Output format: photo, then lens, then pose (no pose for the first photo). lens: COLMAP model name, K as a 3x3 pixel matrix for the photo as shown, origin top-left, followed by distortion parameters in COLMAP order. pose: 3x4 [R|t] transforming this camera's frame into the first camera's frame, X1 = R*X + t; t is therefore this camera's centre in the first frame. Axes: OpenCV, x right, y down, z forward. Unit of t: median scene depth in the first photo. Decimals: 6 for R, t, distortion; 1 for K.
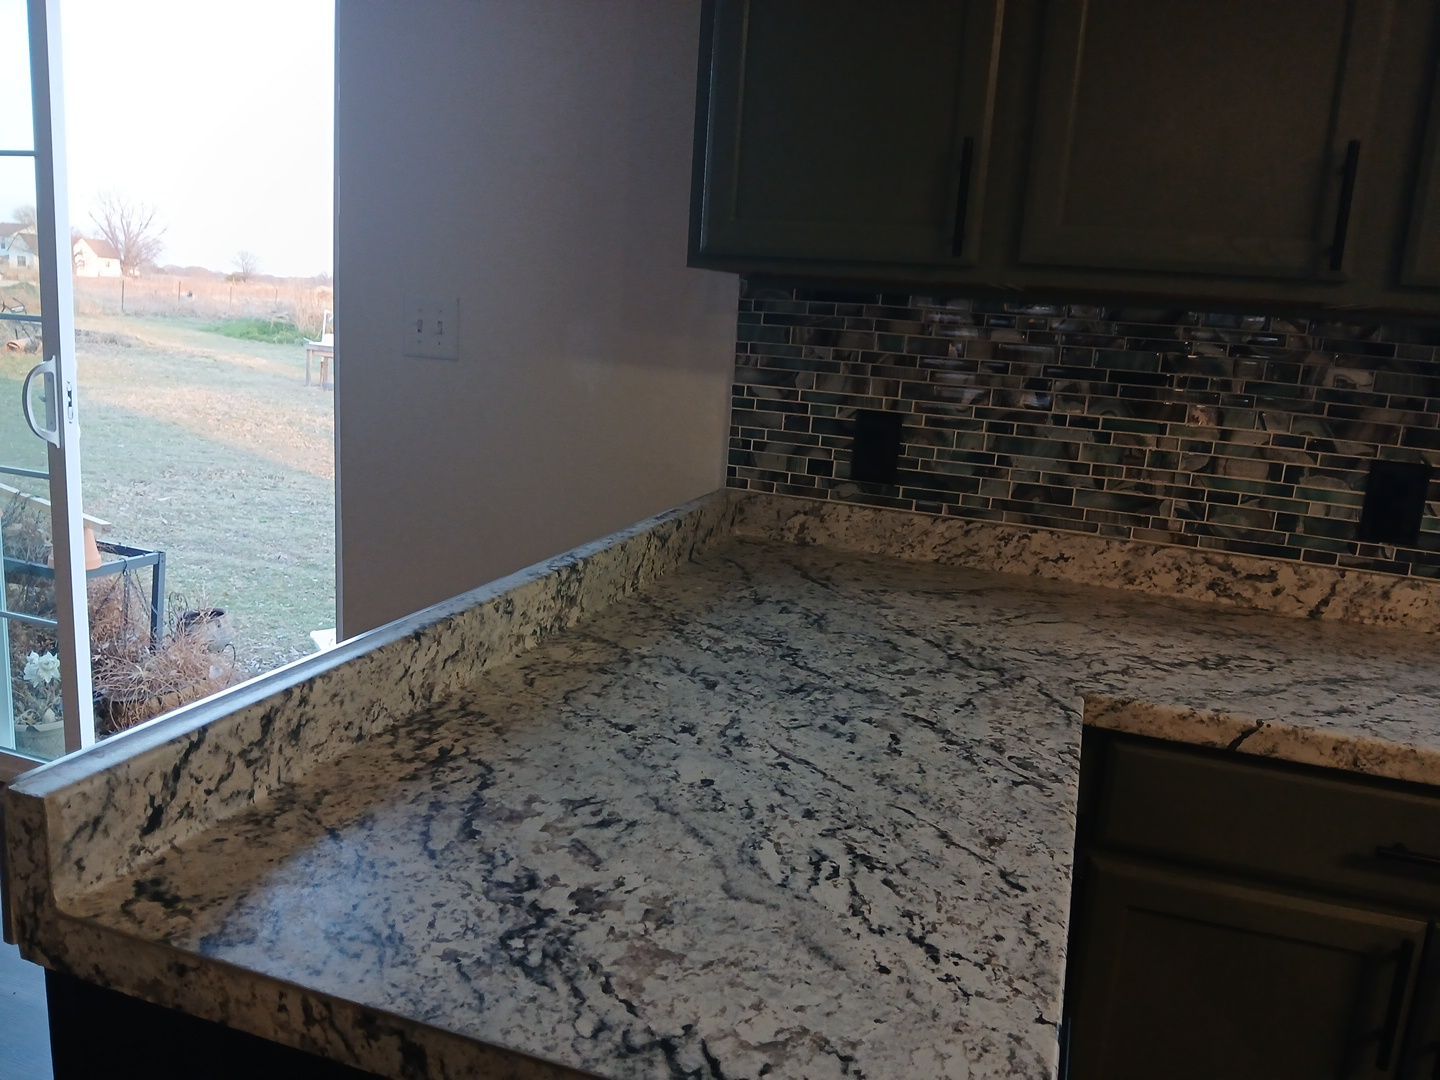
lens RADIAL K [[1113.3, 0, 712.1], [0, 1113.3, 540.3], [0, 0, 1]] dist [0.042316, -0.111582]
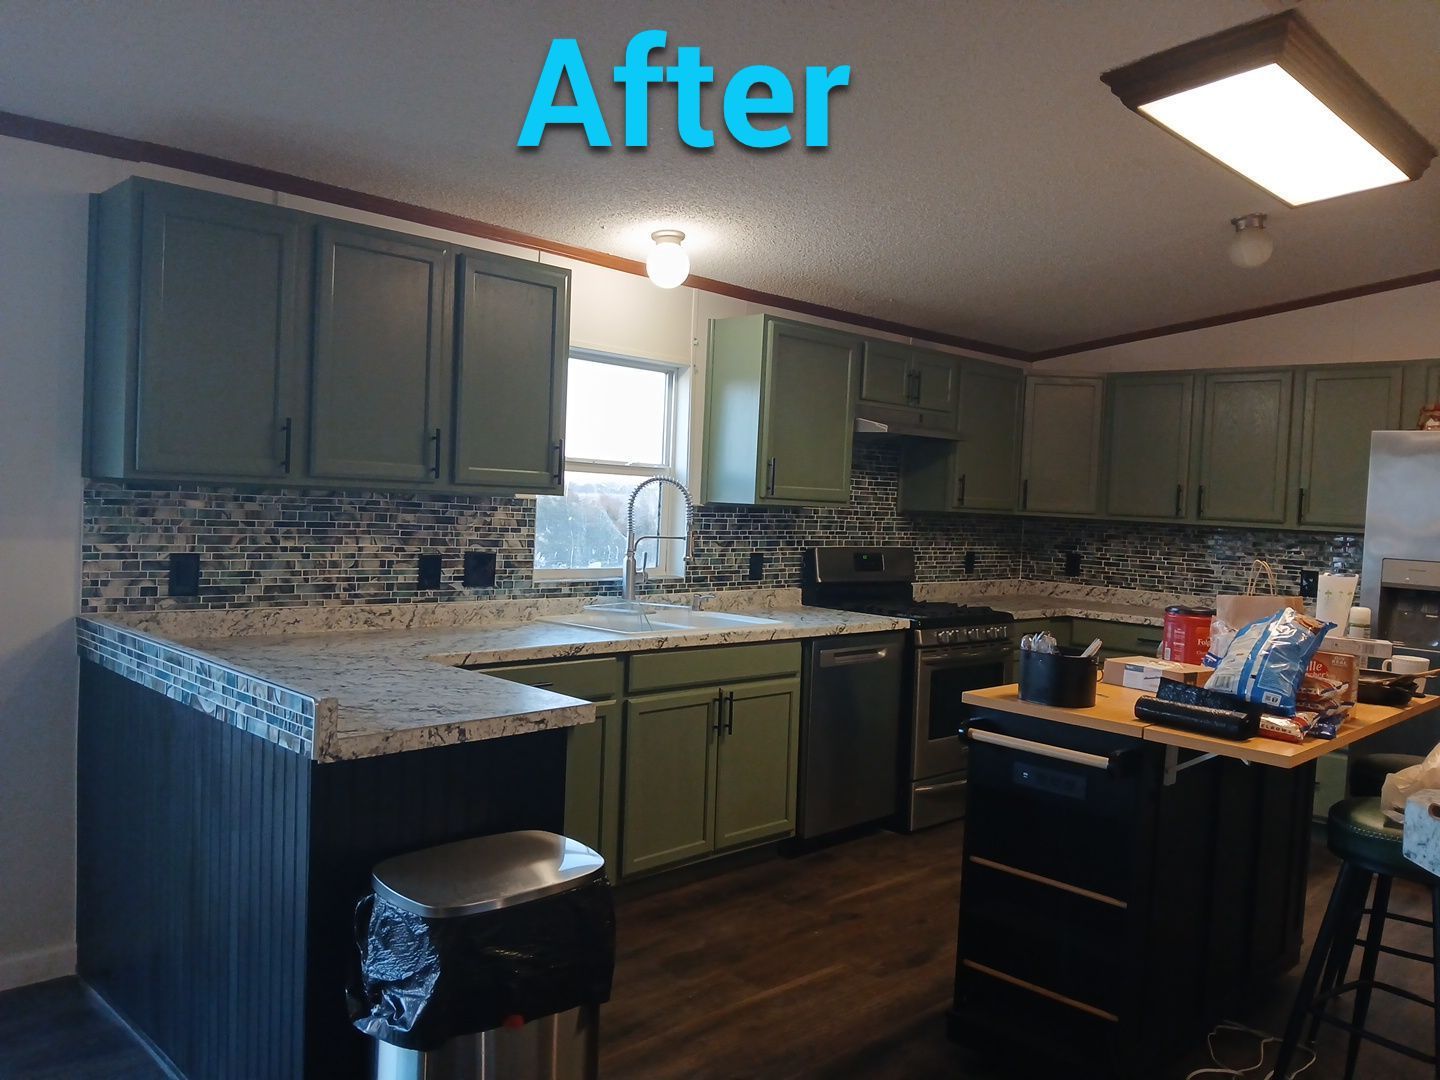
lens RADIAL K [[1111.8, 0, 709.6], [0, 1111.8, 530.6], [0, 0, 1]] dist [0.066744, -0.146213]
pose [[0.442613, -0.071391, 0.893866, -1.071510], [0.170184, 0.985397, -0.005569, -0.008835], [-0.880415, 0.154586, 0.448299, -0.470402]]
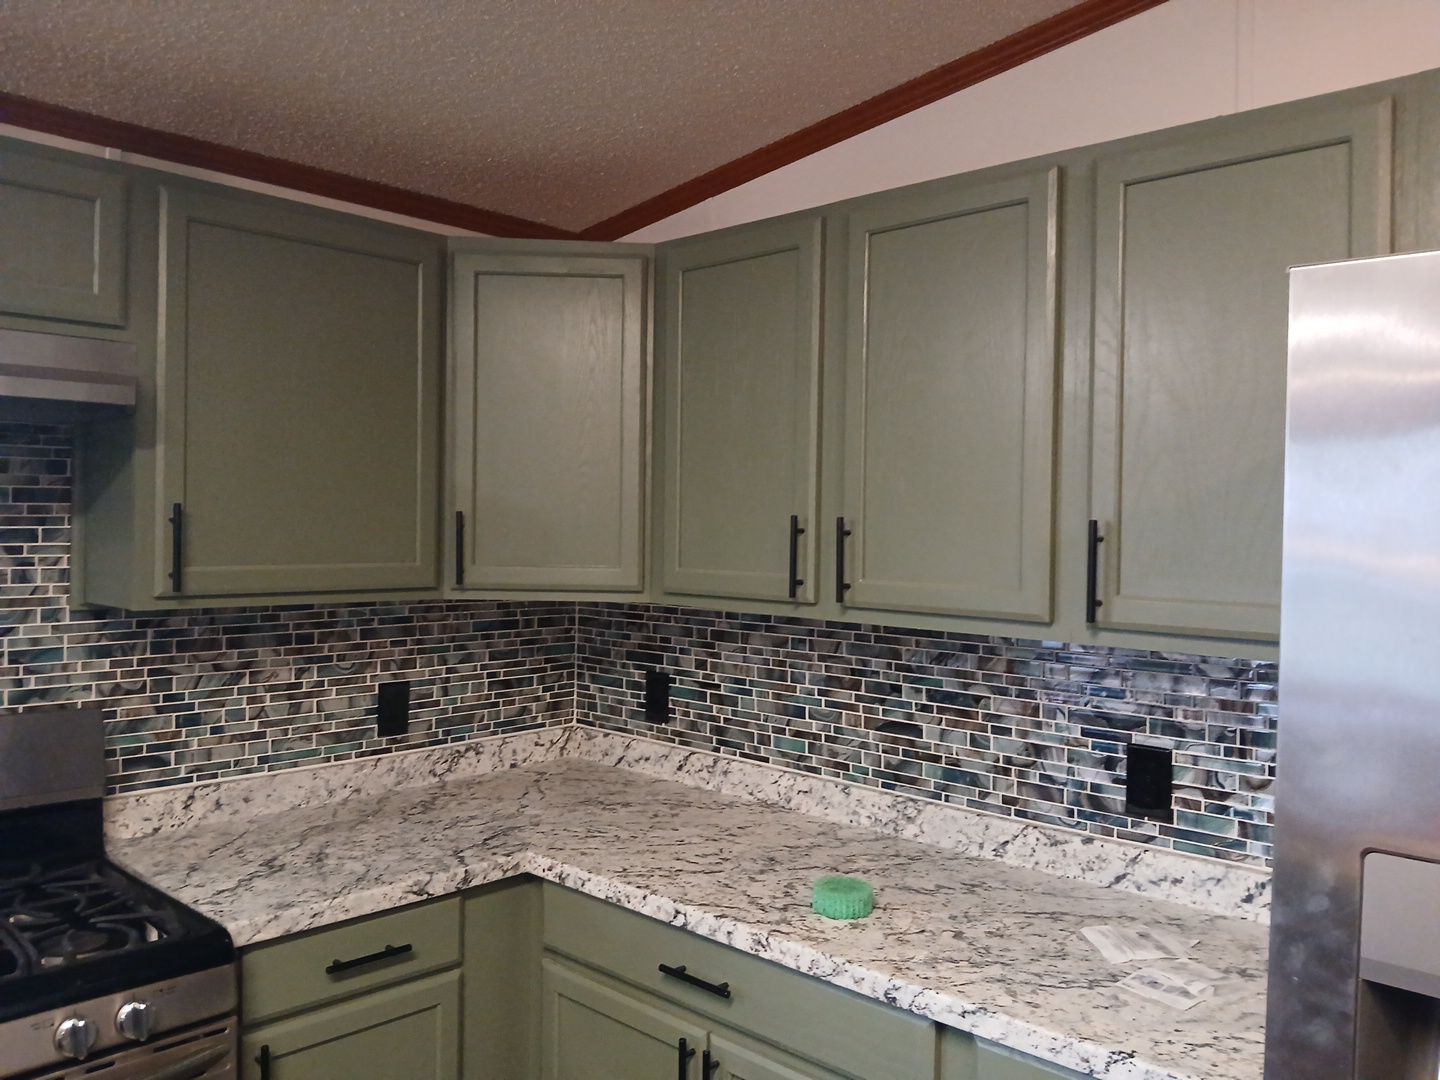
lens RADIAL K [[1111.8, 0, 709.3], [0, 1111.8, 530.7], [0, 0, 1]] dist [0.066744, -0.146213]
pose [[0.405947, -0.063866, 0.911662, 1.070763], [0.200845, 0.979402, -0.020822, 0.085341], [-0.891554, 0.191556, 0.410412, -0.622938]]
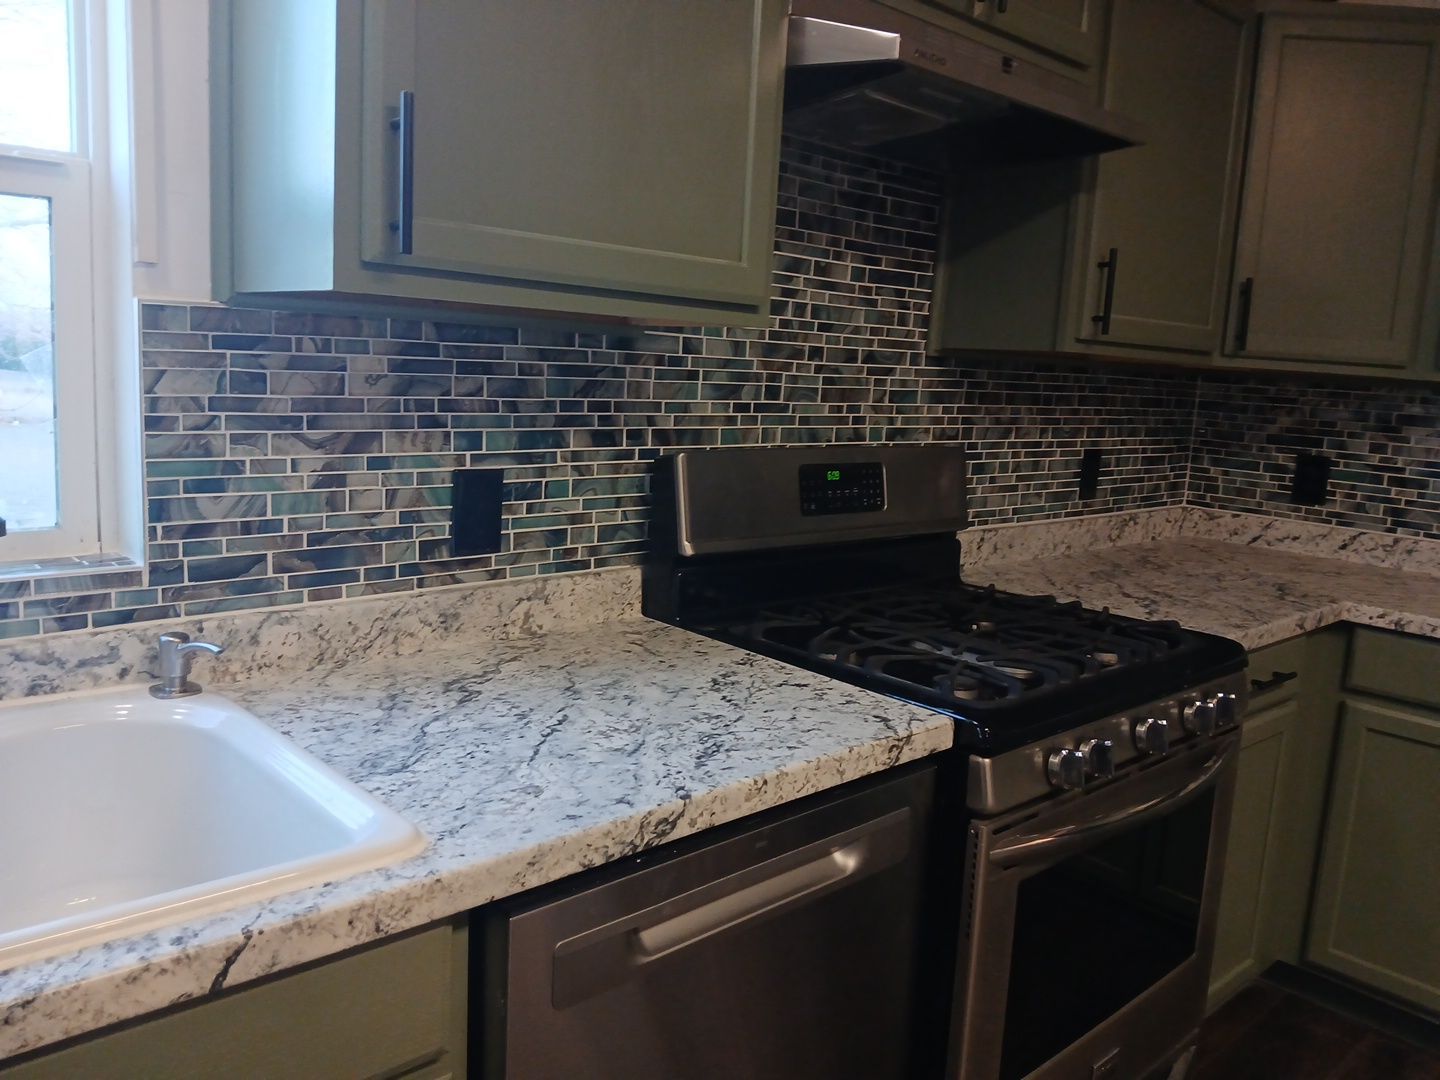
lens RADIAL K [[1111.8, 0, 721.3], [0, 1111.8, 531.4], [0, 0, 1]] dist [0.066744, -0.146213]
pose [[0.463607, -0.174507, 0.868686, 0.664135], [0.158086, 0.980973, 0.112696, 0.027058], [-0.871824, 0.085080, 0.482373, 0.055229]]
